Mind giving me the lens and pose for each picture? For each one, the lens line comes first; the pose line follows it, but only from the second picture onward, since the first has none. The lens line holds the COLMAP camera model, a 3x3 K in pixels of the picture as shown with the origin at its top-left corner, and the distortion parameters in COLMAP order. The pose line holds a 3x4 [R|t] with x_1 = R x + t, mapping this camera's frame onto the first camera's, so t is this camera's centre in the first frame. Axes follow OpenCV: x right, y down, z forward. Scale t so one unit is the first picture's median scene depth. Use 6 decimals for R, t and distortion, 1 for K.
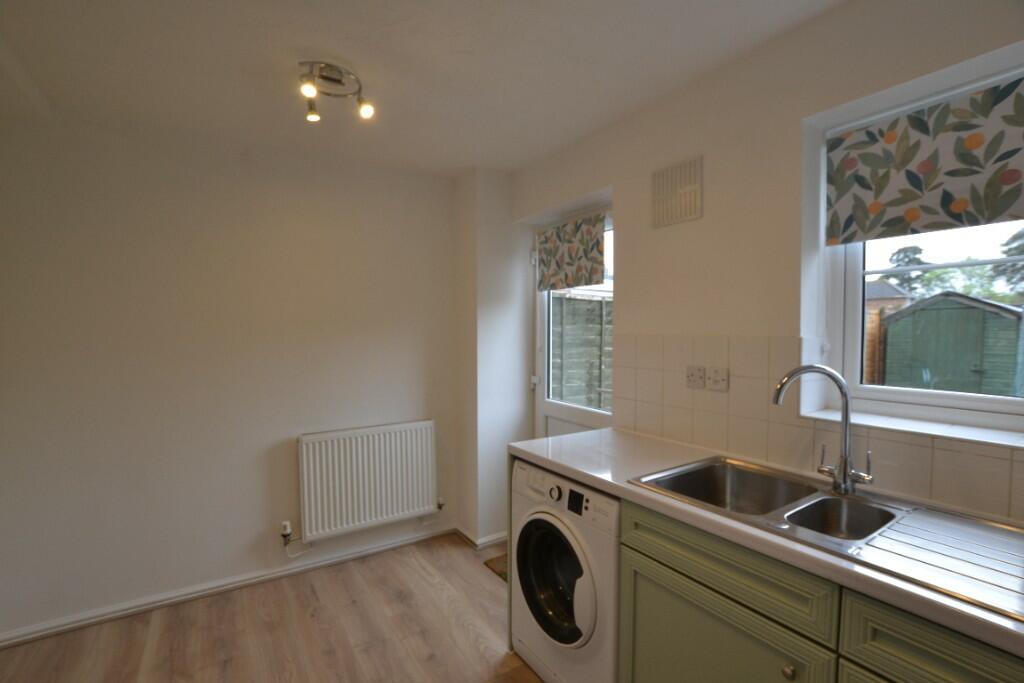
lens RADIAL K [[456.3, 0, 512.7], [0, 456.3, 348.5], [0, 0, 1]] dist [-0.040729, 0.009115]
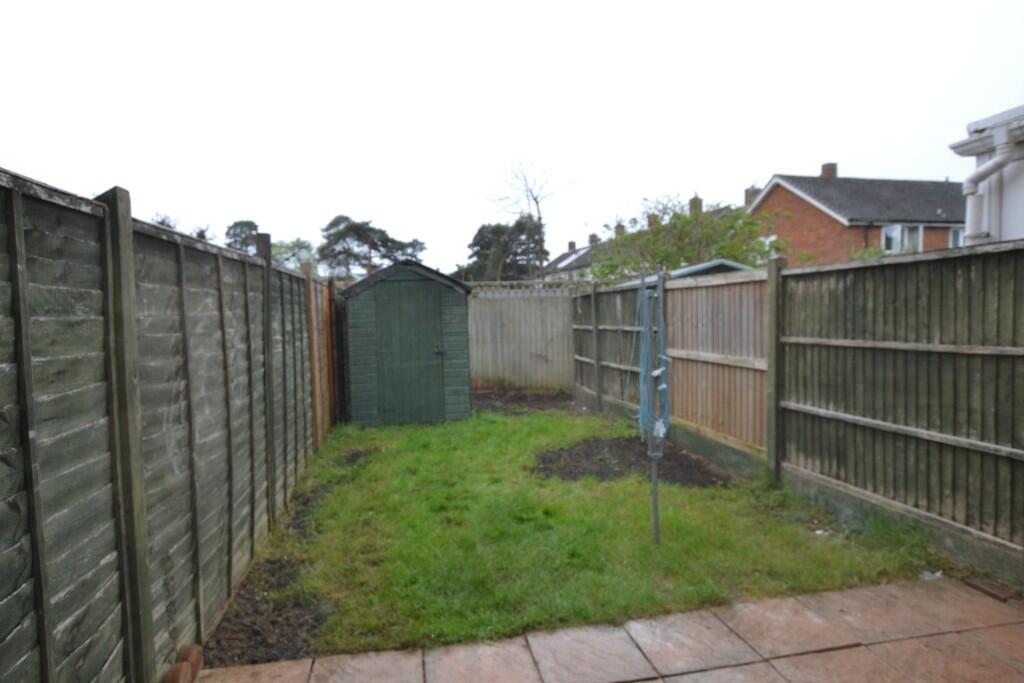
lens RADIAL K [[583.4, 0, 512.7], [0, 583.4, 338.7], [0, 0, 1]] dist [-0.001251, -0.000178]
pose [[0.389843, -0.054866, 0.919246, 0.135364], [0.058960, 0.997663, 0.034542, -0.018846], [-0.918992, 0.040733, 0.392166, 1.038865]]
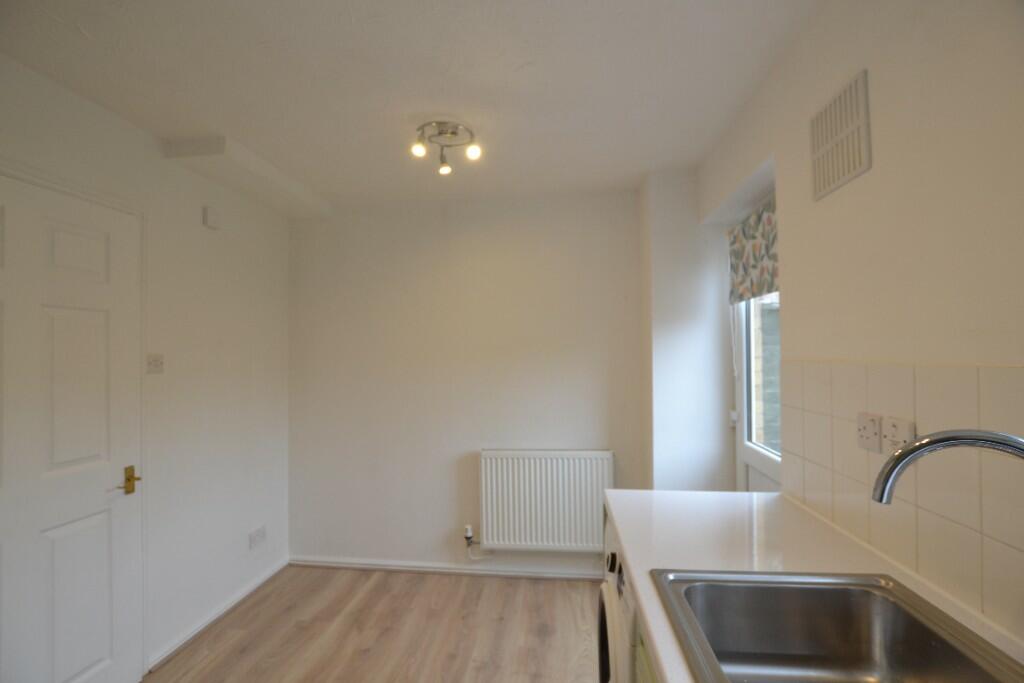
lens RADIAL K [[452.5, 0, 510.9], [0, 452.5, 346.4], [0, 0, 1]] dist [-0.035883, 0.000160]
pose [[0.772097, -0.017604, -0.635261, 0.286075], [-0.015733, 0.998780, -0.046798, -0.010630], [0.635310, 0.046127, 0.770879, 0.171797]]
